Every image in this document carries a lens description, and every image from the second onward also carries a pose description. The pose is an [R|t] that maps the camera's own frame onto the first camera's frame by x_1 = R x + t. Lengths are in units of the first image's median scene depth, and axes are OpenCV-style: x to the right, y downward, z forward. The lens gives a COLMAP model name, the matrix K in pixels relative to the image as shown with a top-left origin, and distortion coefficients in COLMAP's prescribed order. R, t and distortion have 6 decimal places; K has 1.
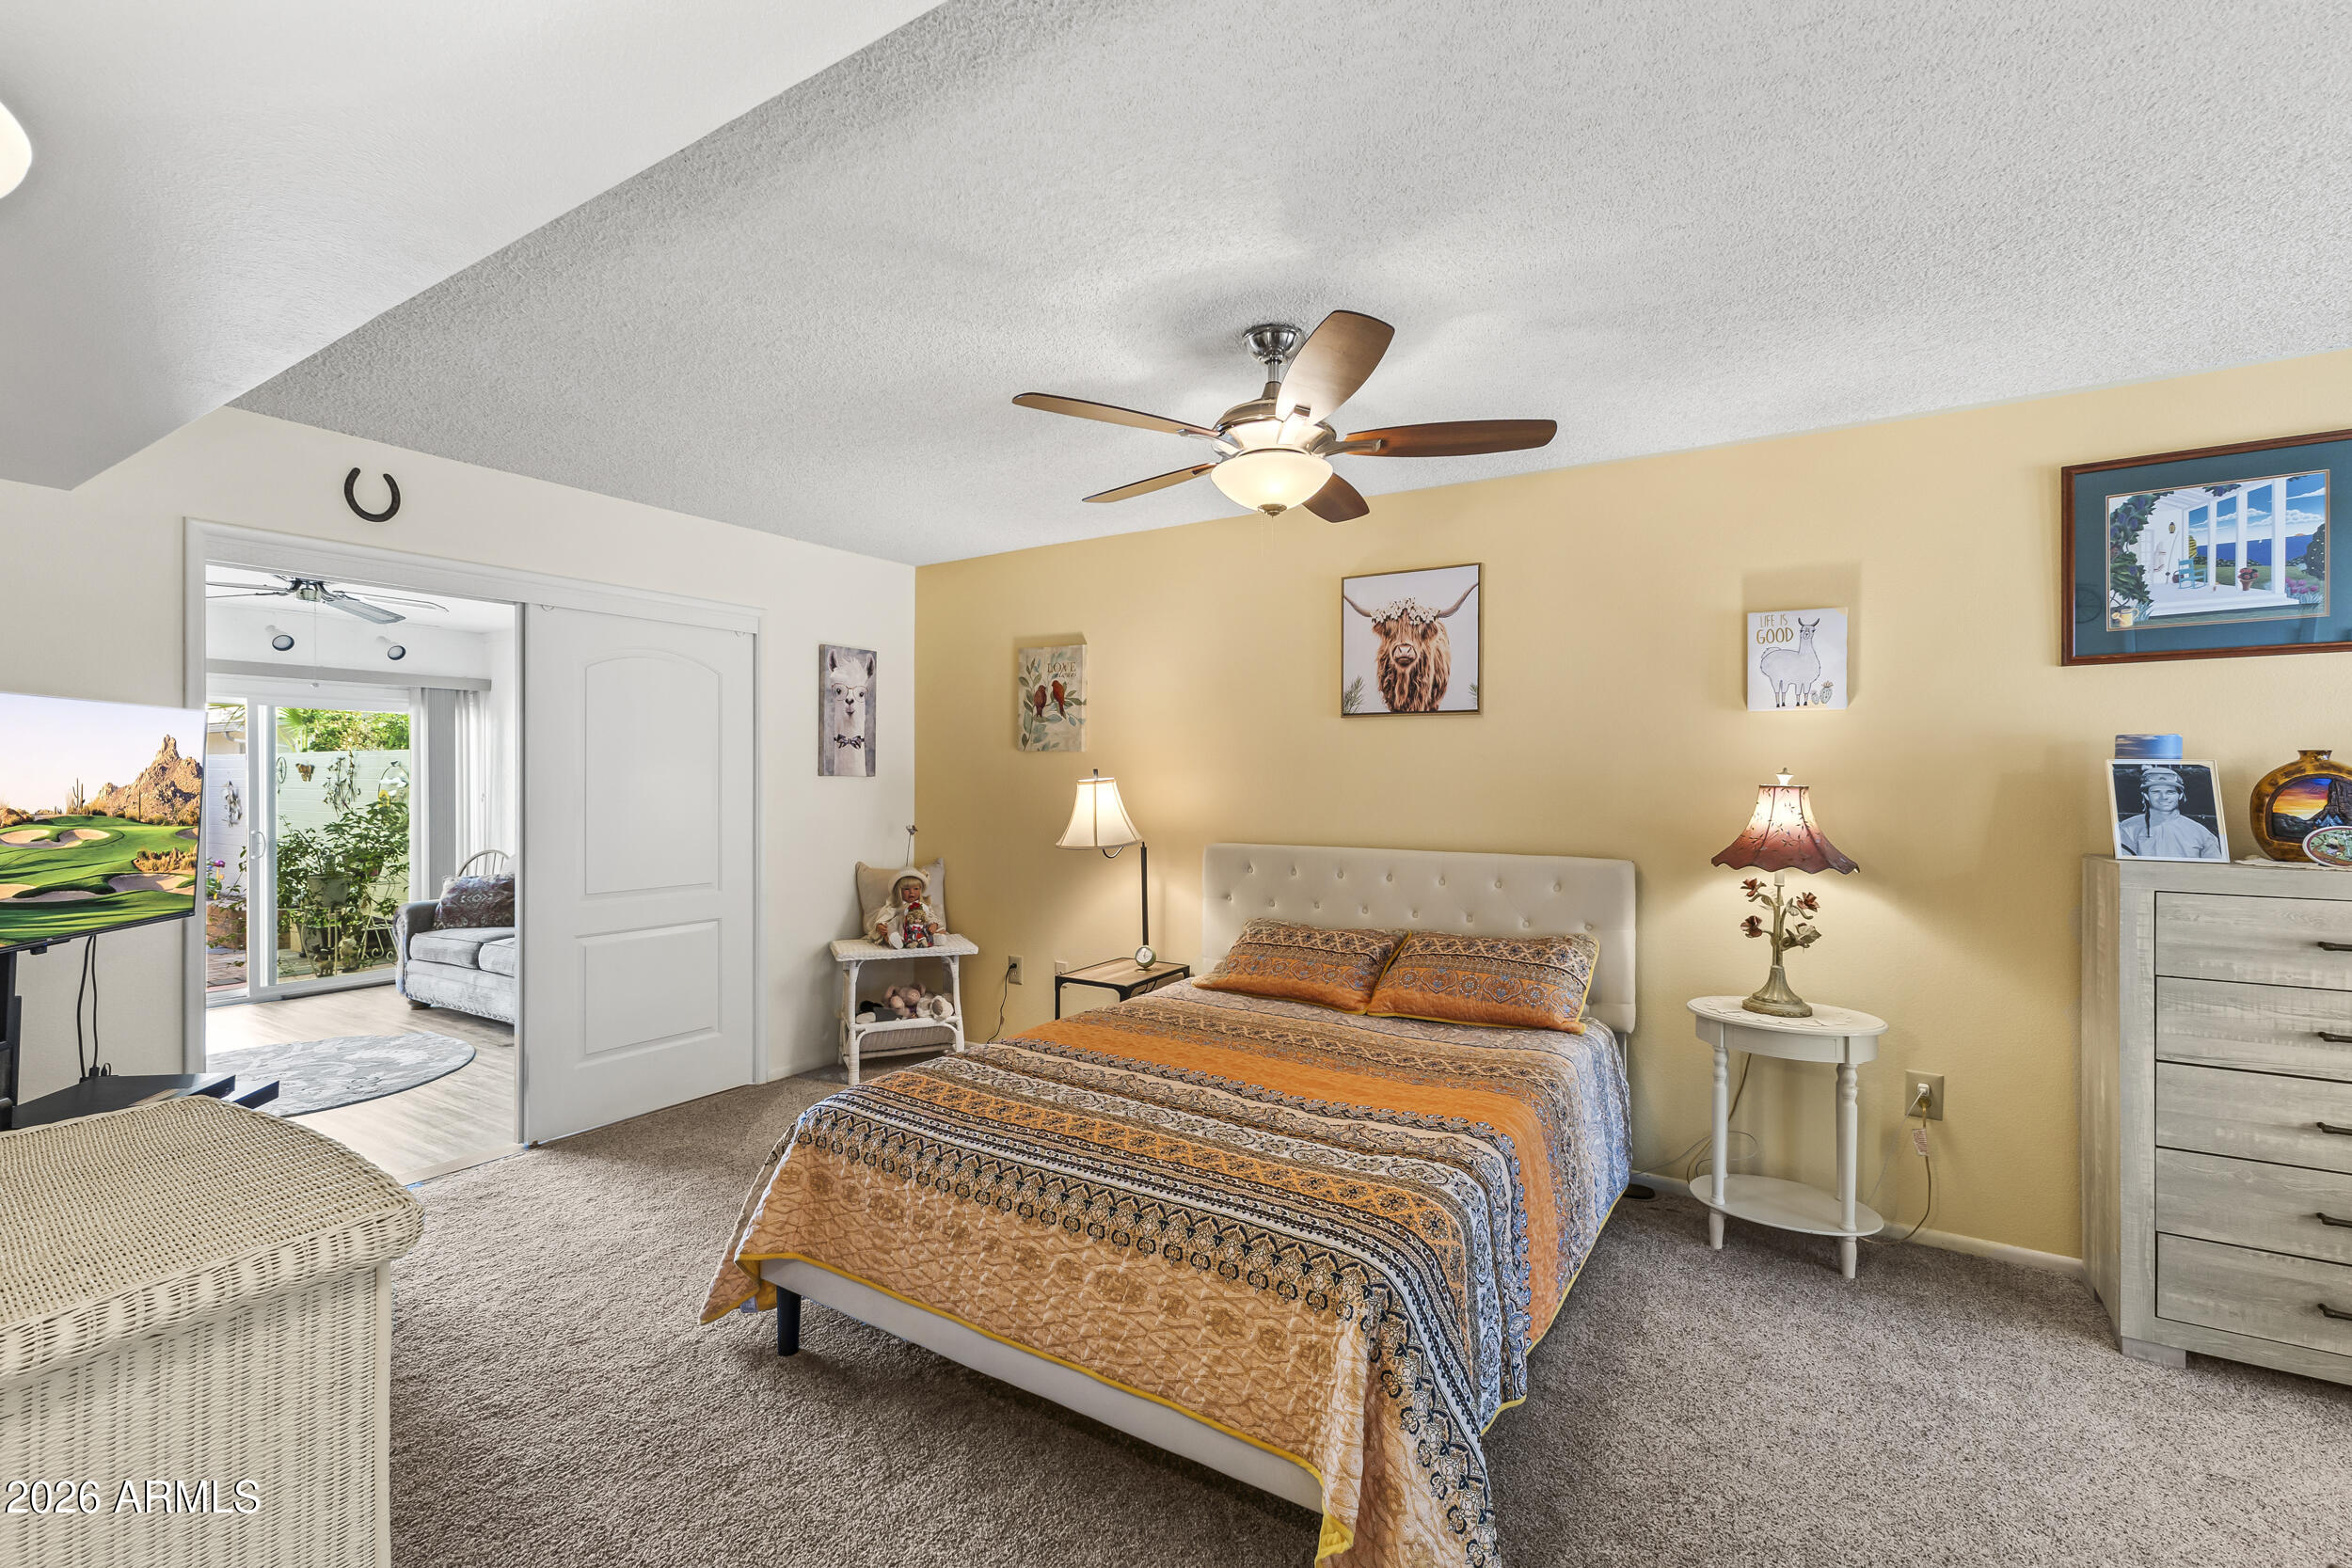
lens RADIAL K [[1009.6, 0, 1178.6], [0, 1009.6, 782.1], [0, 0, 1]] dist [0.008980, -0.002470]
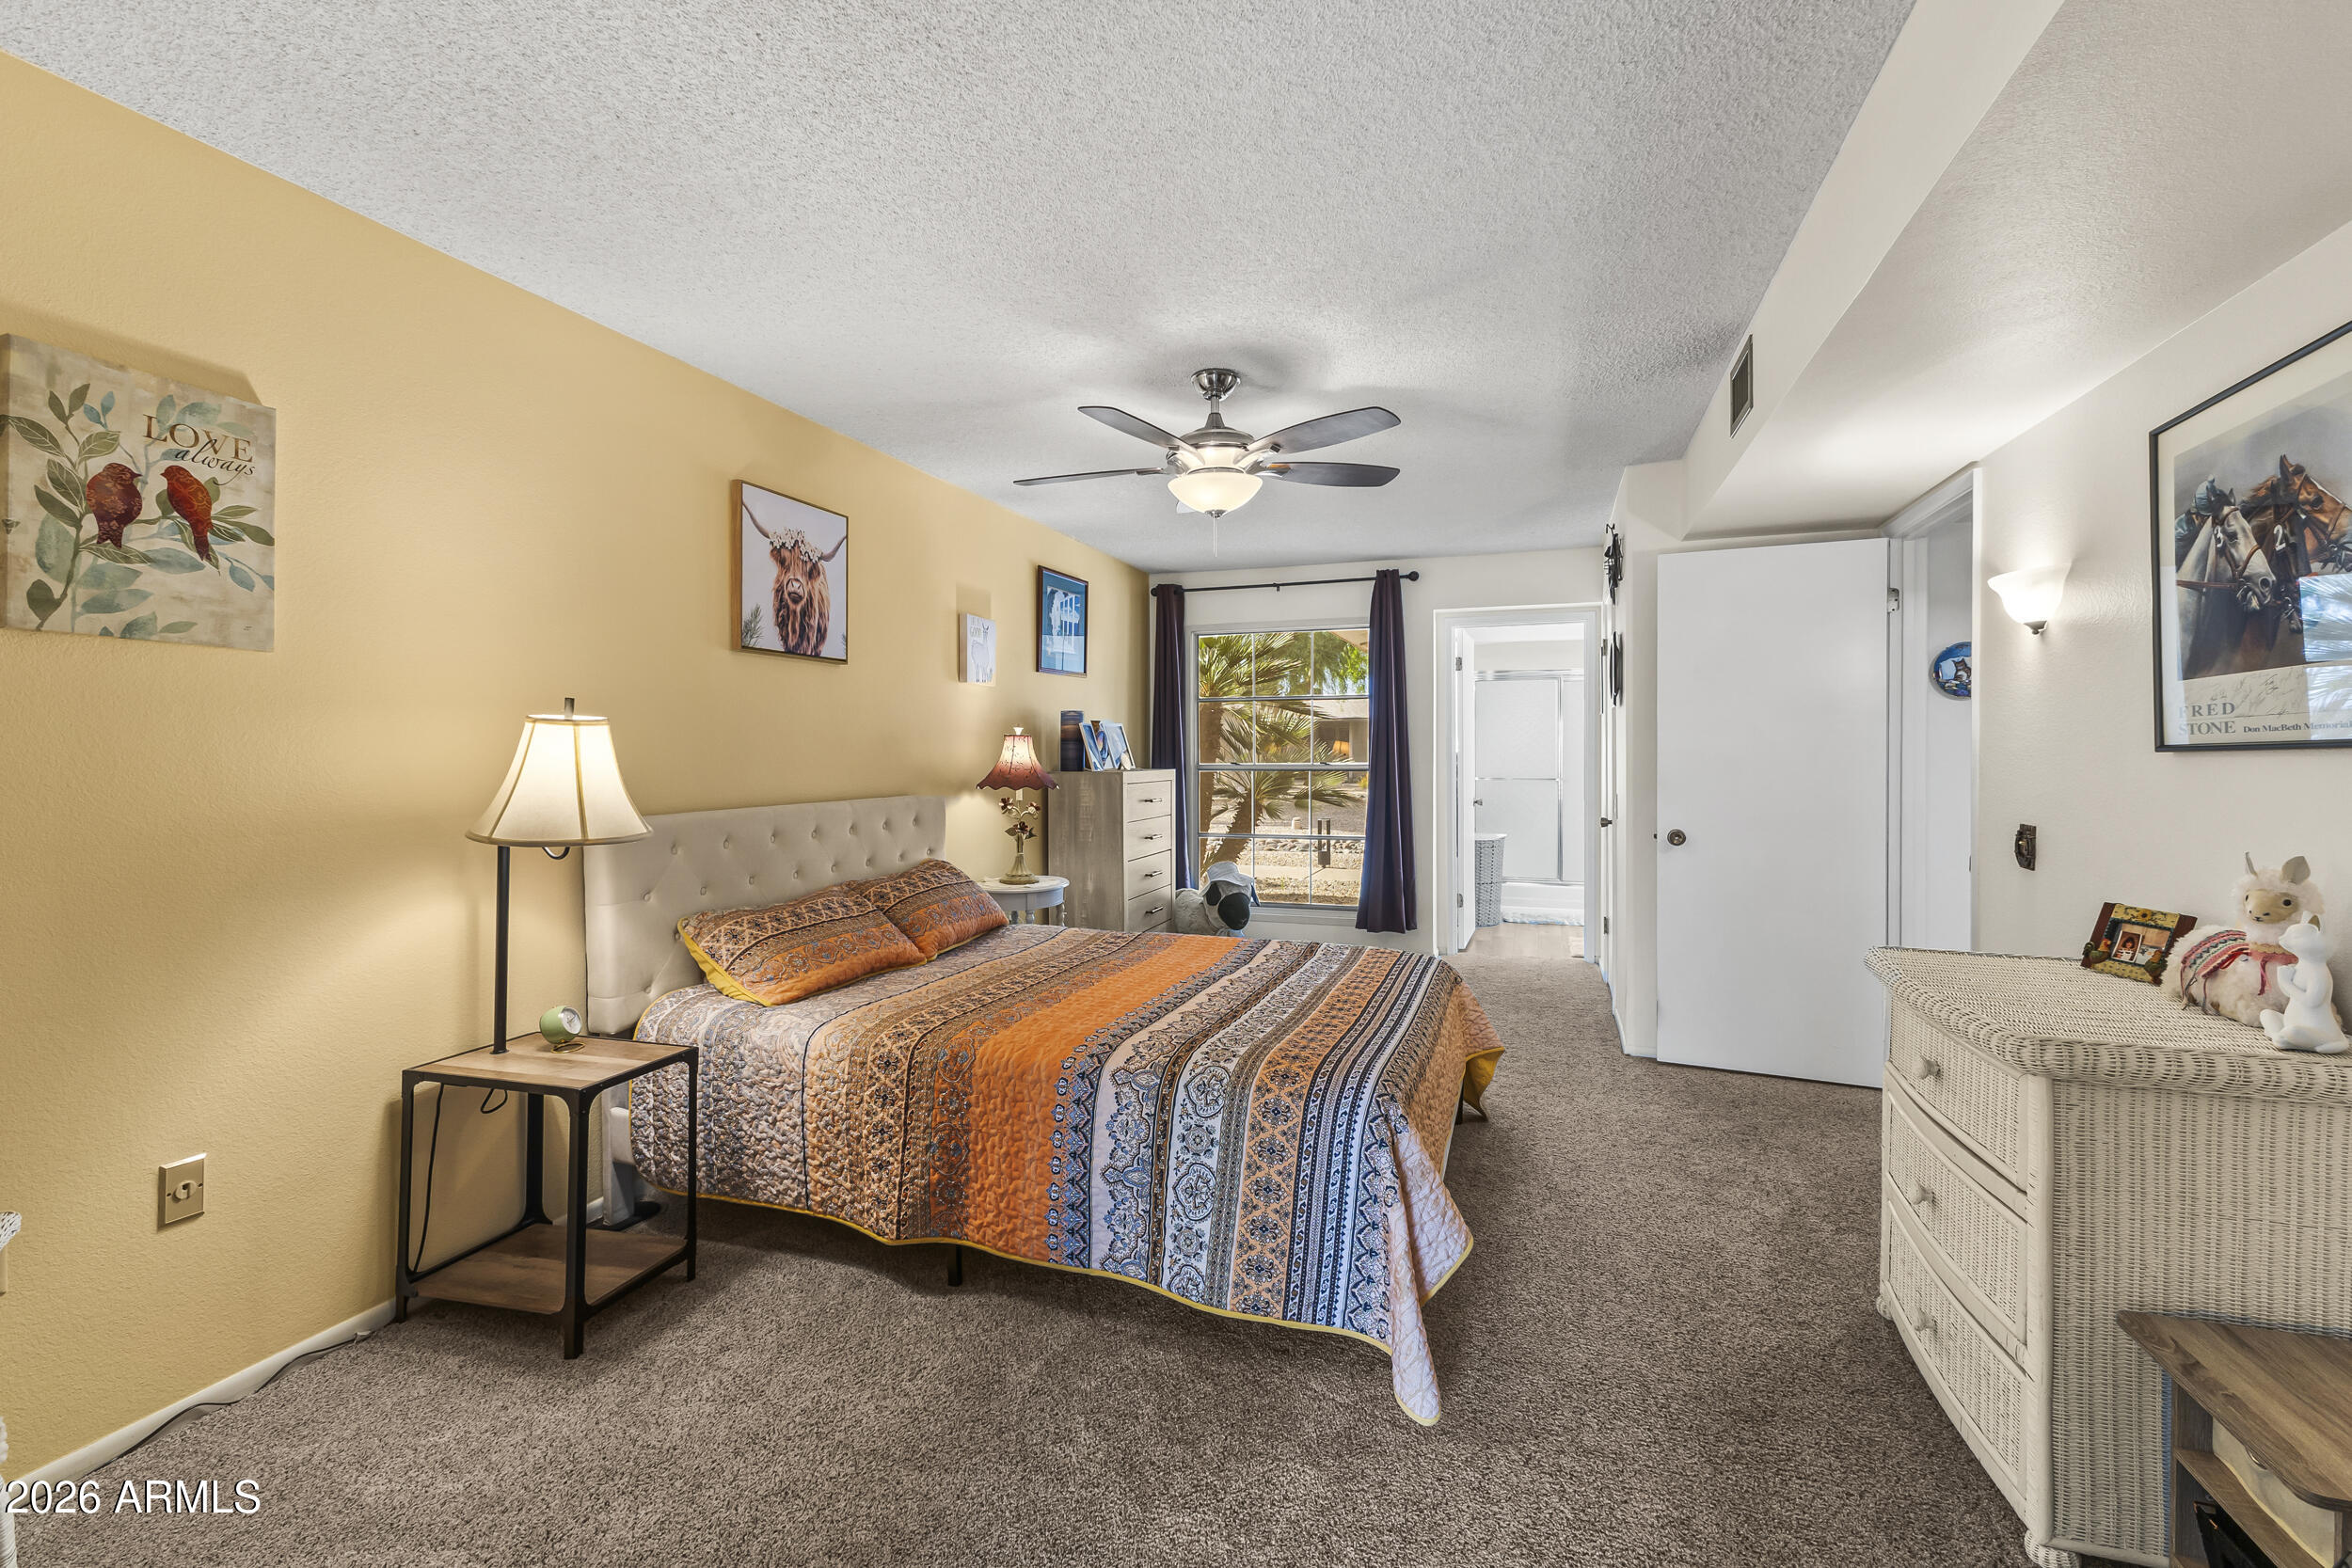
lens RADIAL K [[1009.6, 0, 1179.0], [0, 1009.6, 781.7], [0, 0, 1]] dist [0.008980, -0.002470]
pose [[-0.223402, -0.032958, 0.974169, -1.010745], [0.008494, 0.999324, 0.035757, 0.023142], [-0.974689, 0.016263, -0.222971, 1.167016]]
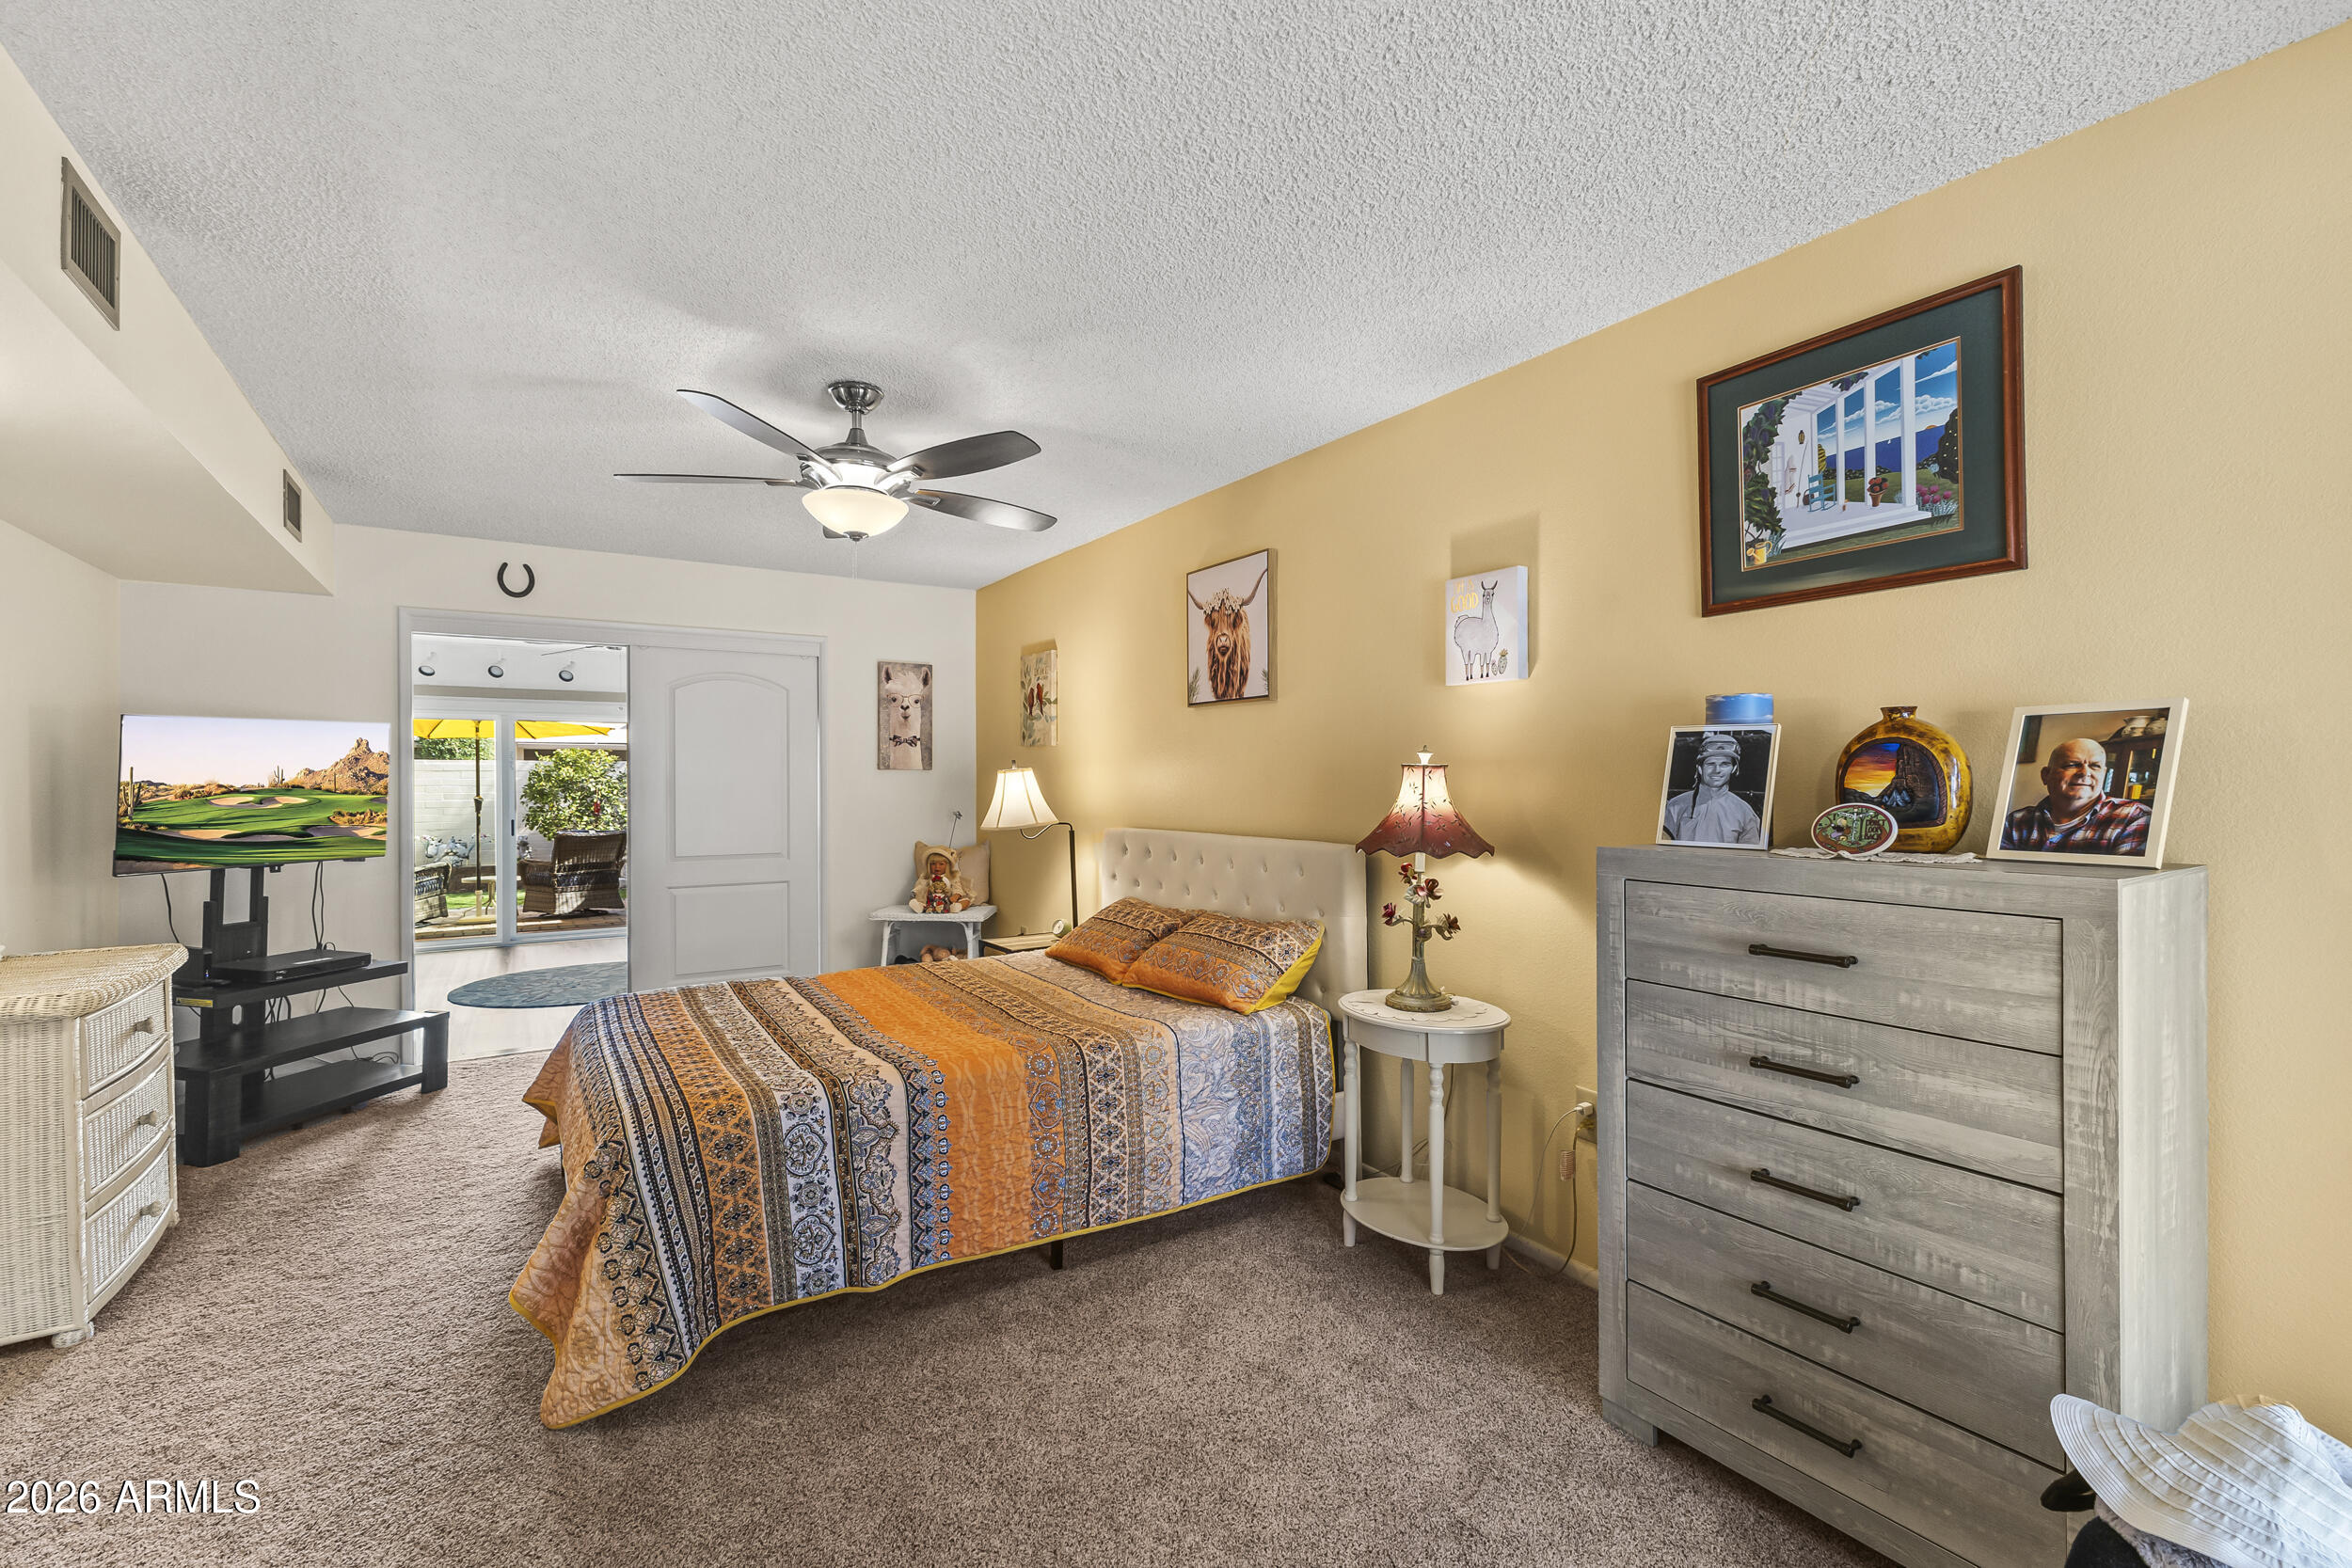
lens RADIAL K [[1009.6, 0, 1199.6], [0, 1009.6, 792.7], [0, 0, 1]] dist [0.008980, -0.002470]
pose [[0.914047, 0.002400, -0.405601, 0.830342], [-0.000155, 0.999984, 0.005568, 0.025767], [0.405608, -0.005026, 0.914033, 0.069487]]
